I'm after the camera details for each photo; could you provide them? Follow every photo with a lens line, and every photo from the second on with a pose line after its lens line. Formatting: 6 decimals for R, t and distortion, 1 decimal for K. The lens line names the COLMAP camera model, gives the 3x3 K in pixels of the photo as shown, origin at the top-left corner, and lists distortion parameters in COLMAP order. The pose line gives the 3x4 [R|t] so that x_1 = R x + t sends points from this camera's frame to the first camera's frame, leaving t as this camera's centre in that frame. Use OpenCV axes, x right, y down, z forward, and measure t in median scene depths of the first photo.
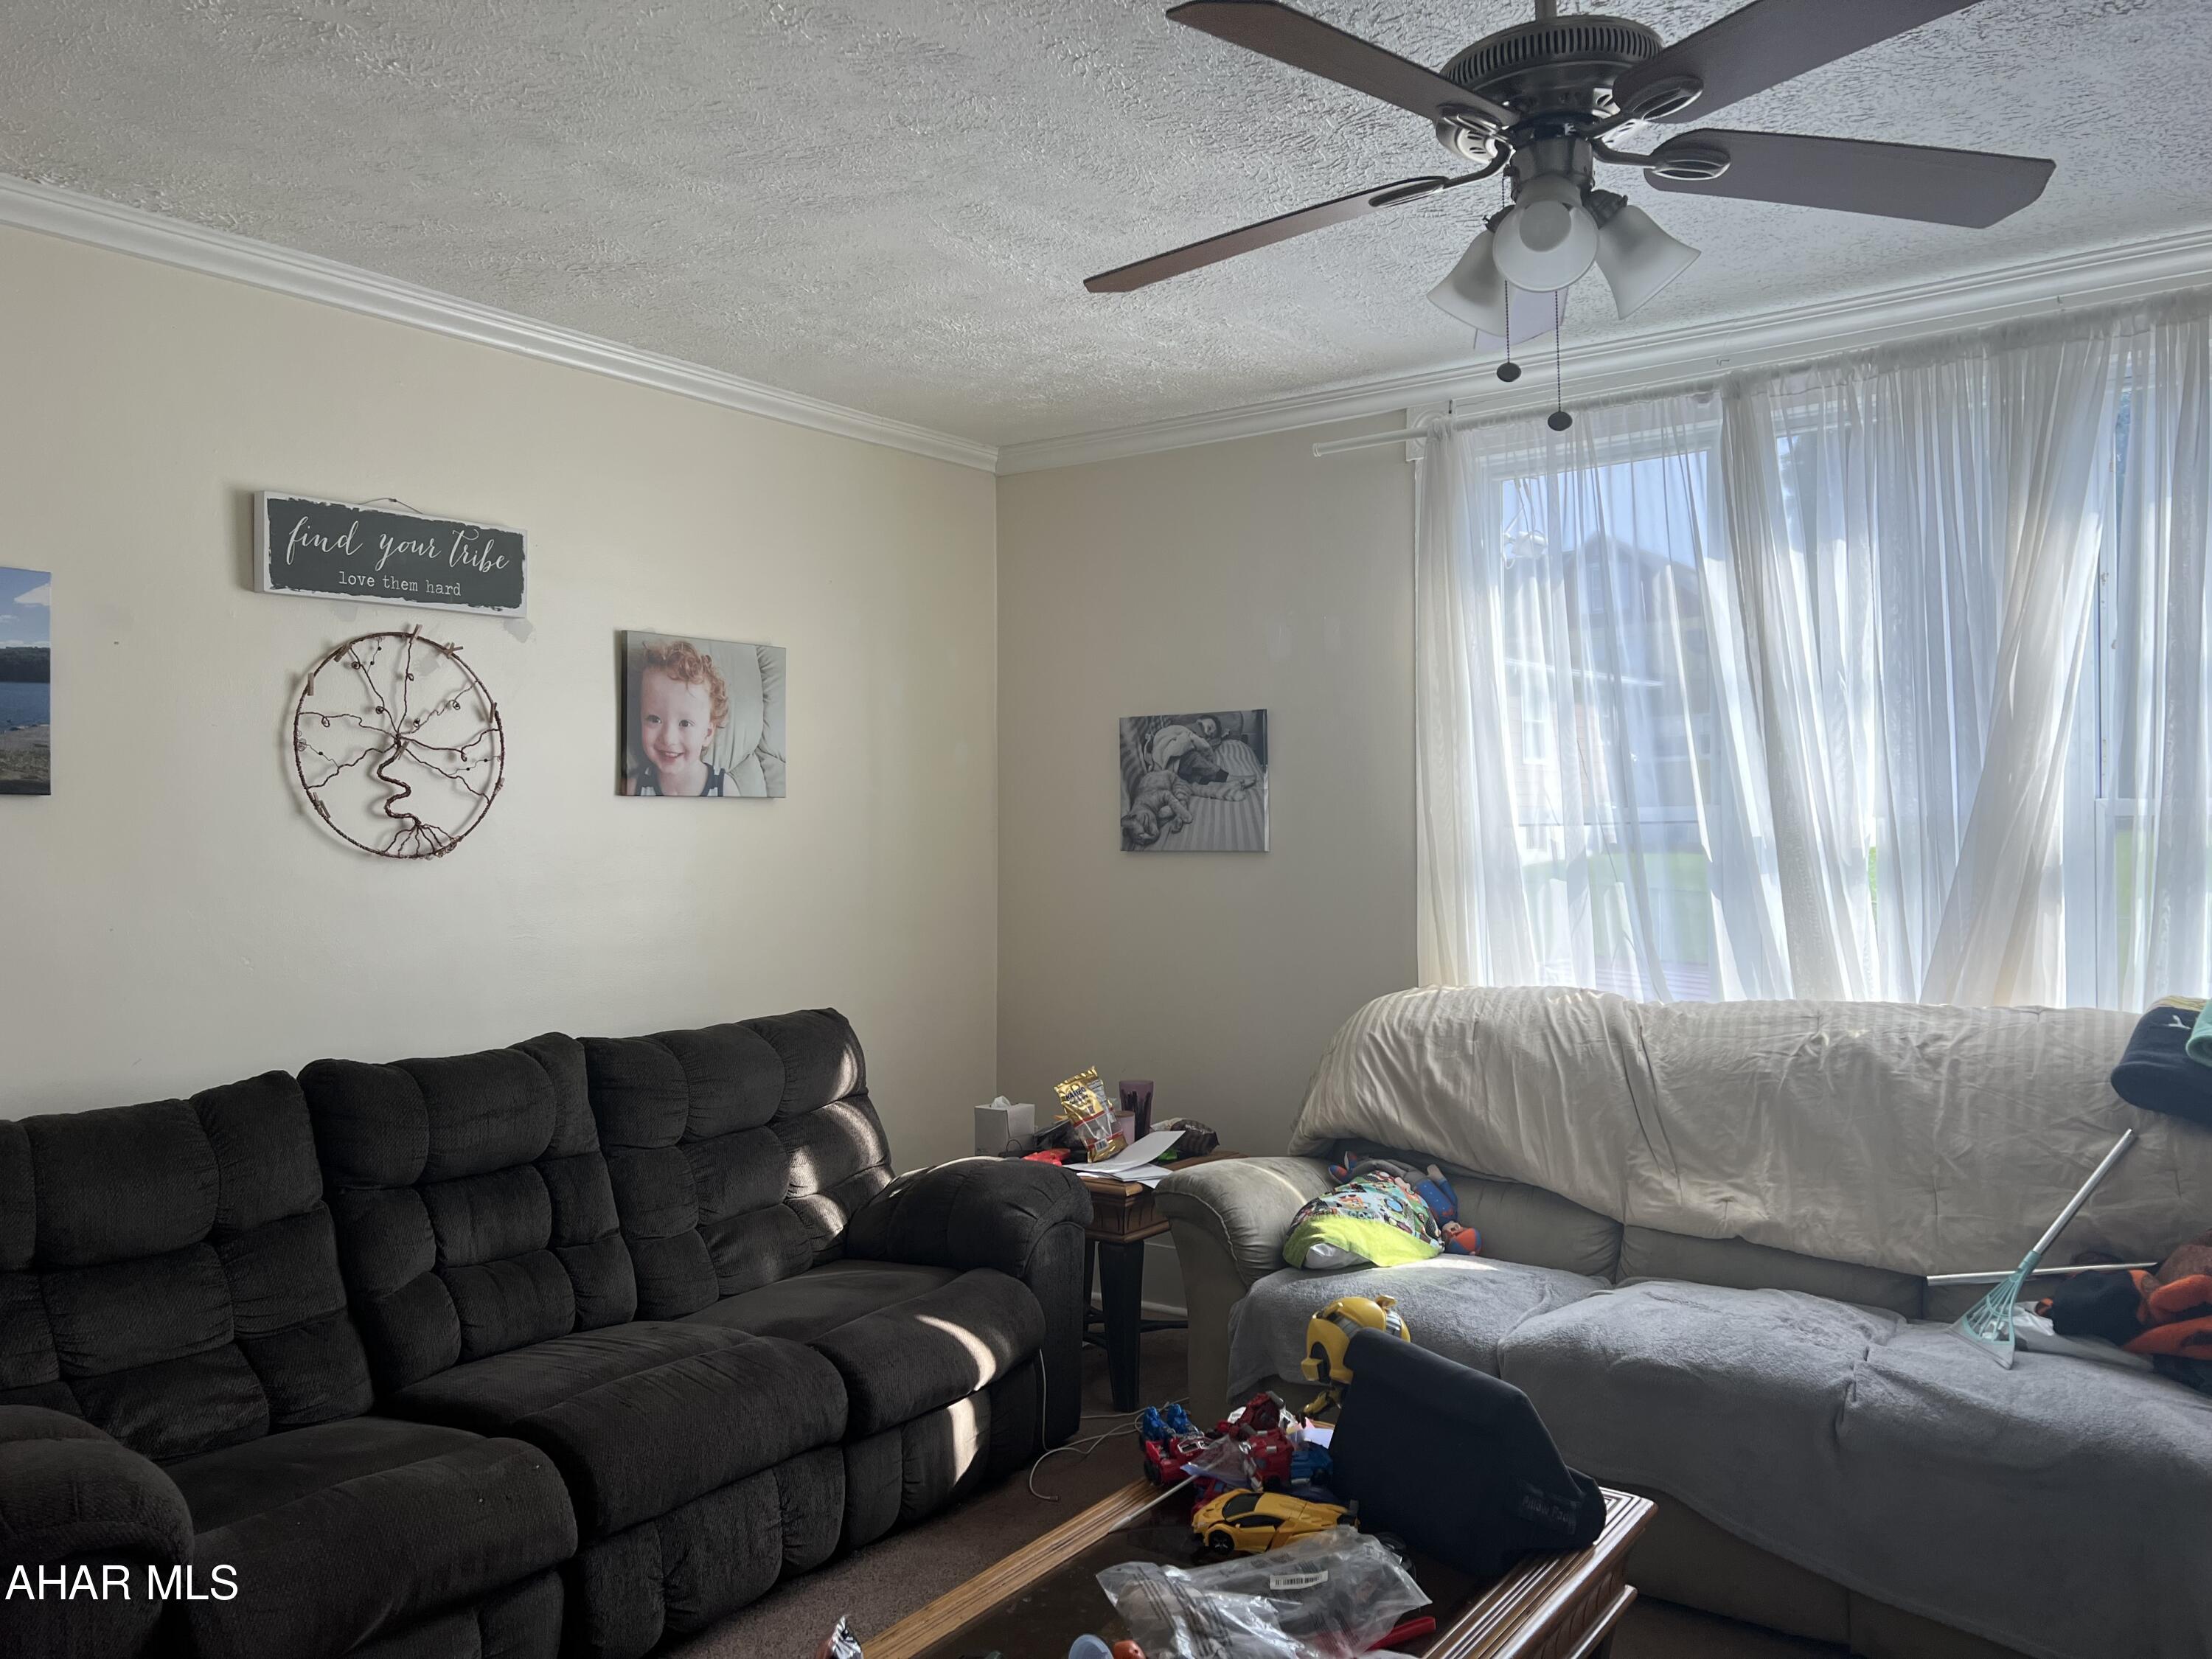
lens RADIAL K [[1662.6, 0, 1147.7], [0, 1662.6, 848.5], [0, 0, 1]] dist [0.063117, -0.076248]
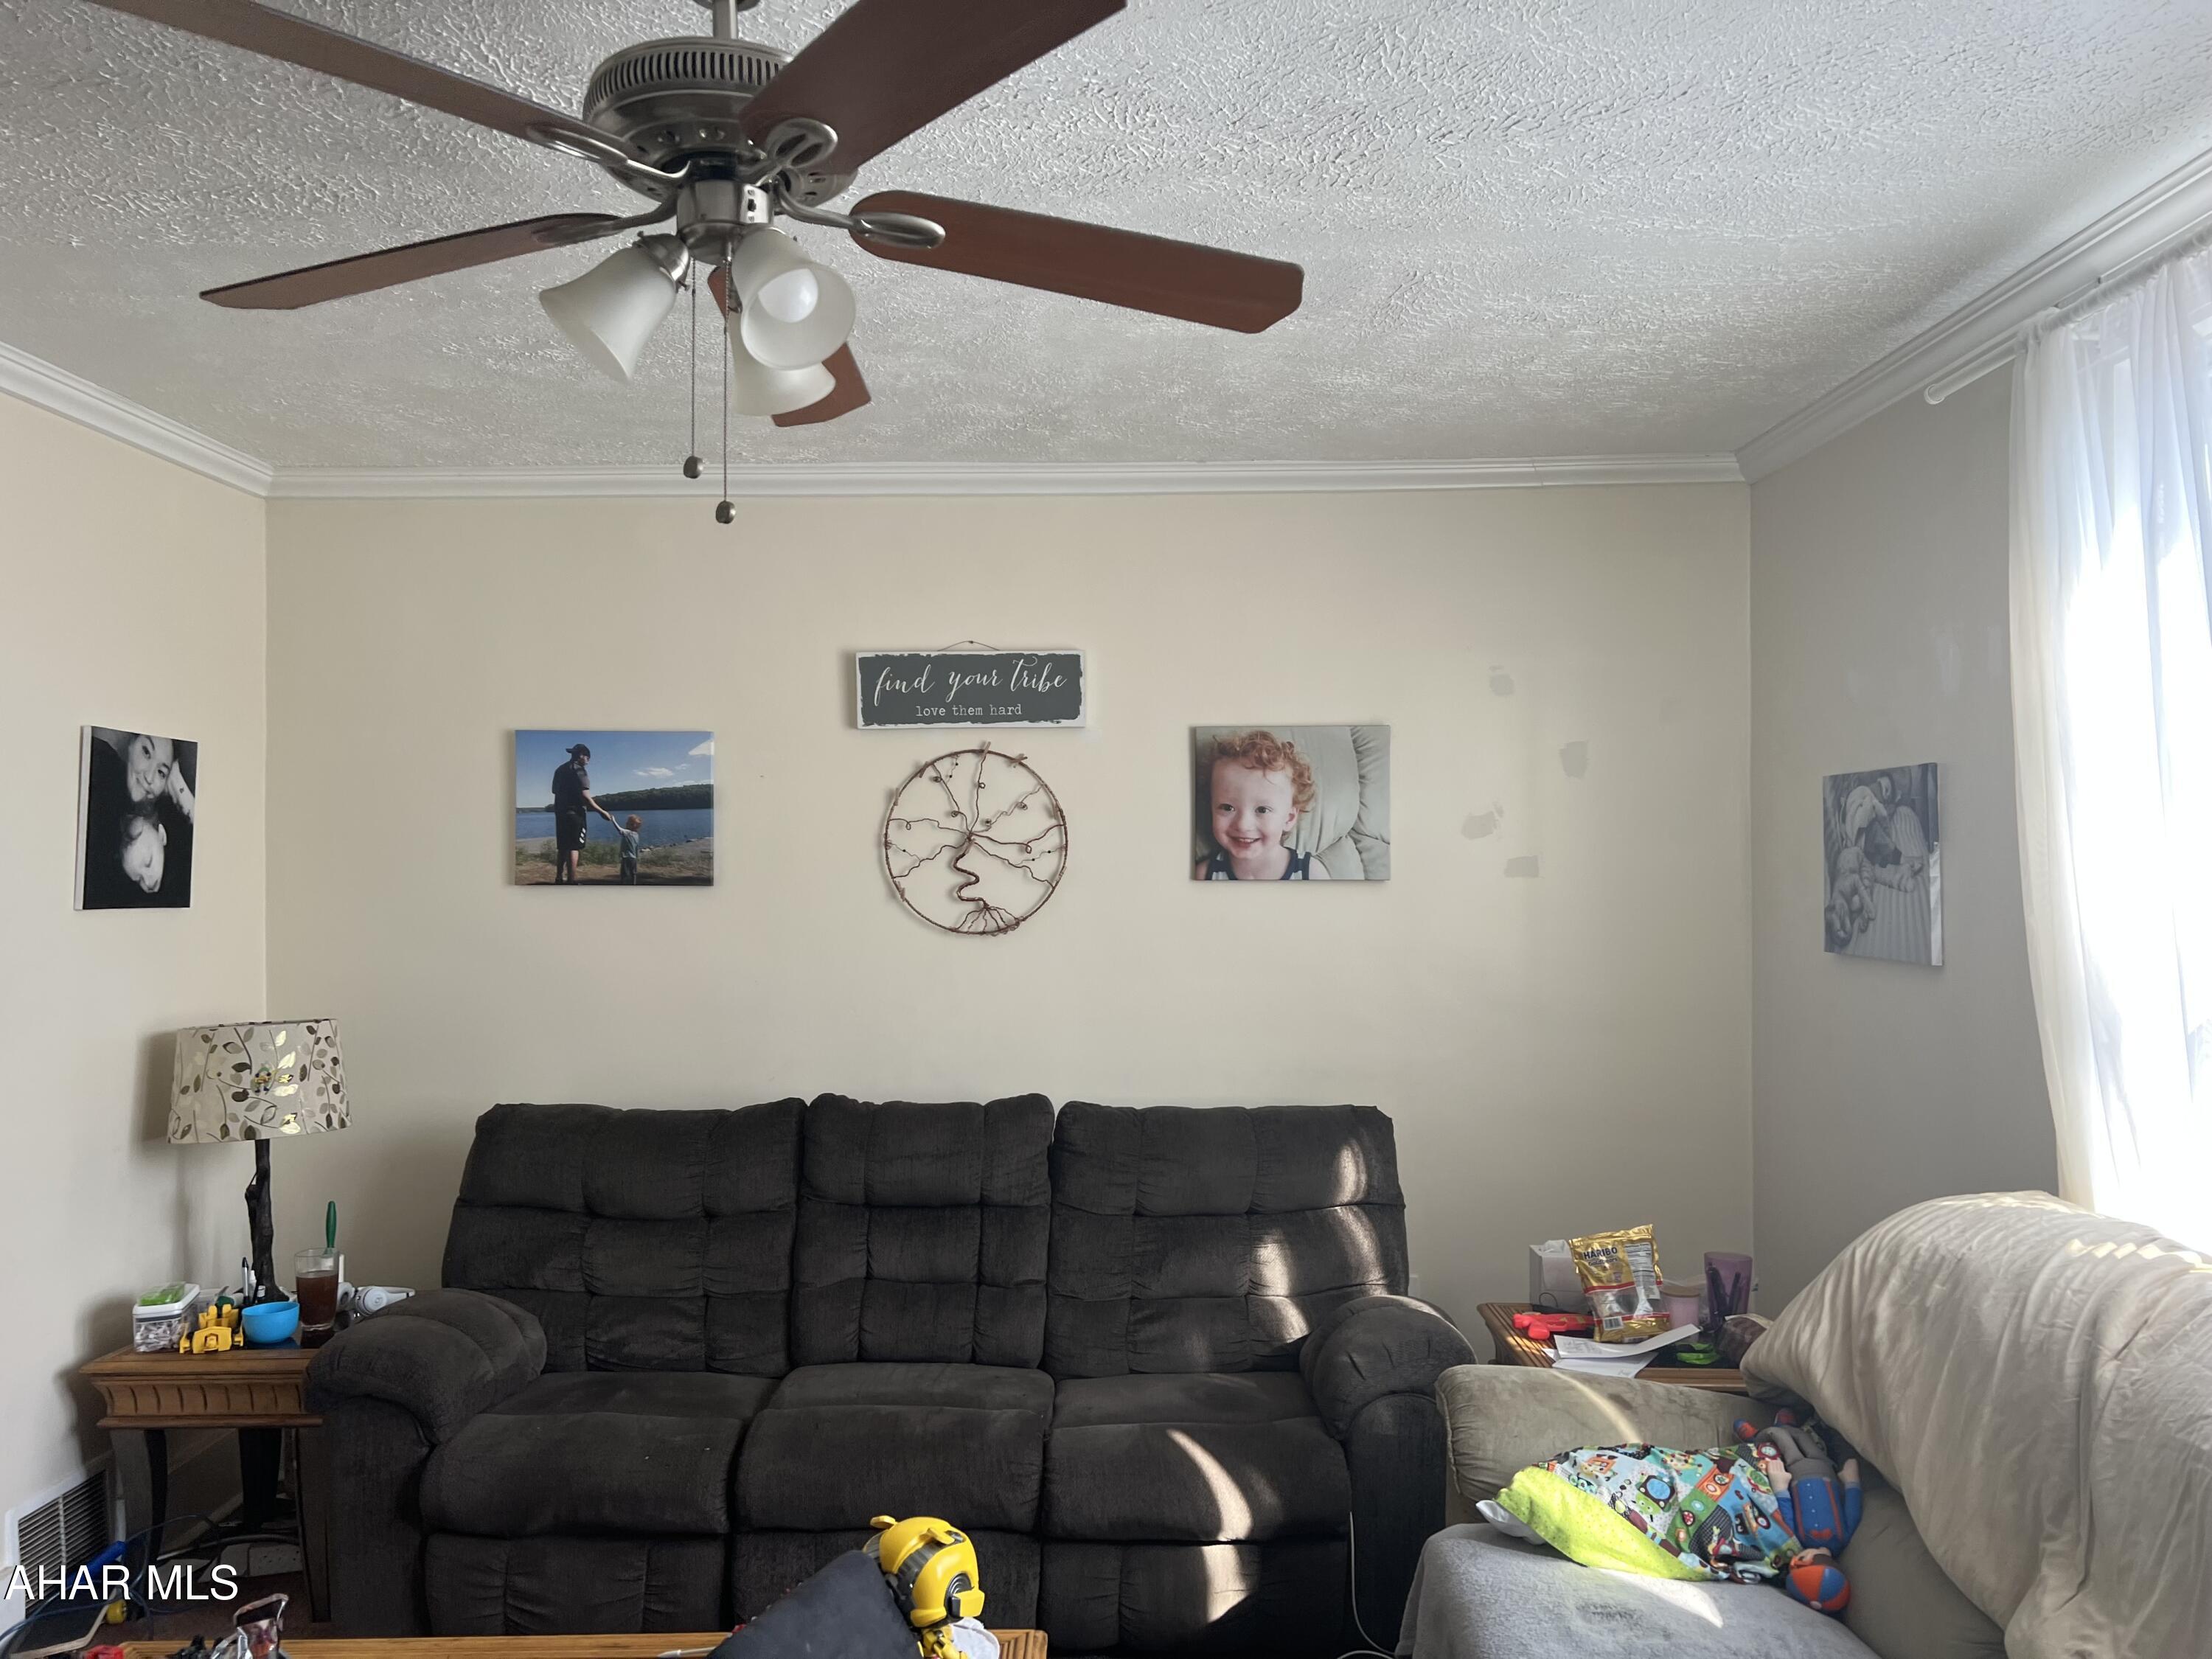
lens RADIAL K [[1662.6, 0, 1097.4], [0, 1662.6, 826.3], [0, 0, 1]] dist [0.063117, -0.076248]
pose [[0.563614, -0.010432, -0.825972, 0.589756], [-0.014031, 0.999655, -0.022200, -0.046294], [0.825919, 0.024101, 0.563274, 0.386722]]
